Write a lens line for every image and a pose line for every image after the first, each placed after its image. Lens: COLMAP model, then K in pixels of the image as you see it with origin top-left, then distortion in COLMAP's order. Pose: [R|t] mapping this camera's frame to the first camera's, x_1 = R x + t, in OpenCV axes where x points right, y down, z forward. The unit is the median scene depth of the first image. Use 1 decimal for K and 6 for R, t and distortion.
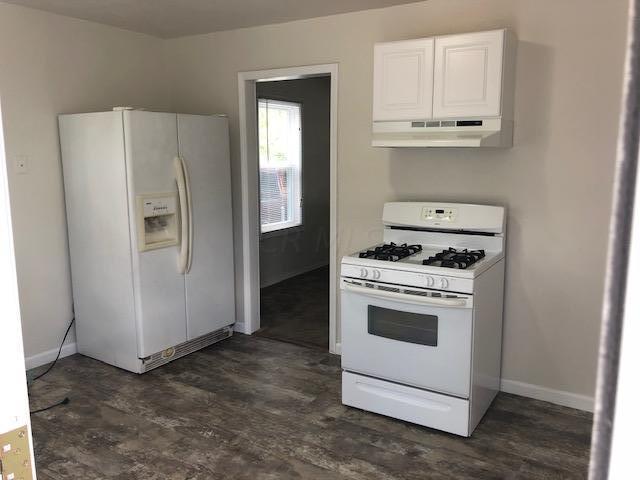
lens RADIAL K [[530.8, 0, 331.8], [0, 530.8, 240.2], [0, 0, 1]] dist [0.033883, 0.000069]
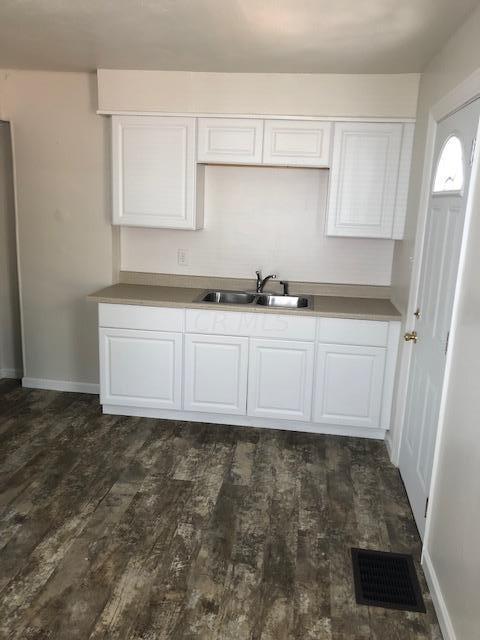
lens RADIAL K [[526.1, 0, 240.0], [0, 526.1, 320.0], [0, 0, 1]] dist [0.024827, -0.016780]
pose [[-0.393580, -0.225488, 0.891207, -0.745434], [0.111229, 0.950648, 0.289649, -0.177795], [-0.912537, 0.213128, -0.349075, 0.832771]]
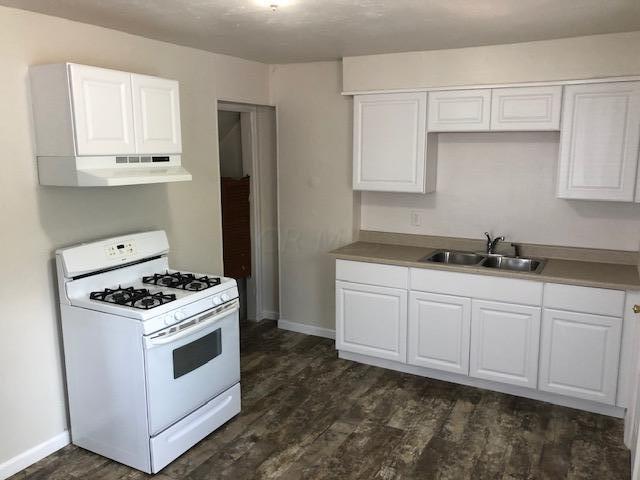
lens RADIAL K [[526.1, 0, 320.0], [0, 526.1, 240.0], [0, 0, 1]] dist [0.024827, -0.016780]
pose [[-0.040952, -0.179184, 0.982963, -0.871593], [0.166864, 0.968745, 0.183544, -0.208567], [-0.985129, 0.171538, -0.009772, 0.738740]]
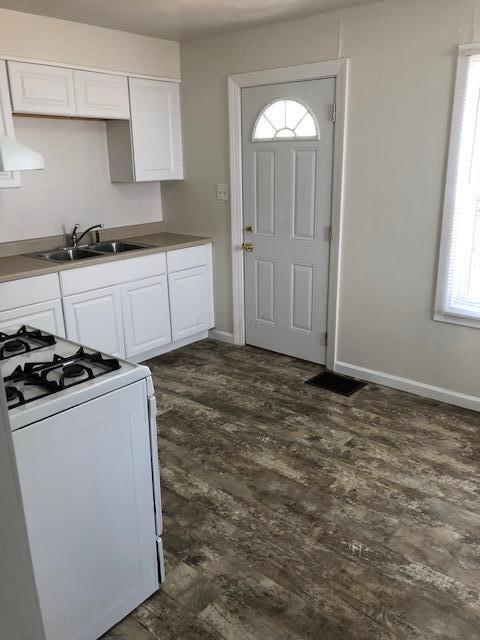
lens RADIAL K [[530.8, 0, 240.0], [0, 530.8, 320.0], [0, 0, 1]] dist [0.033883, 0.000069]
pose [[-0.985877, -0.034278, 0.163927, -0.179745], [0.043356, 0.893220, 0.447525, -0.279885], [-0.161764, 0.448311, -0.879119, 1.549471]]
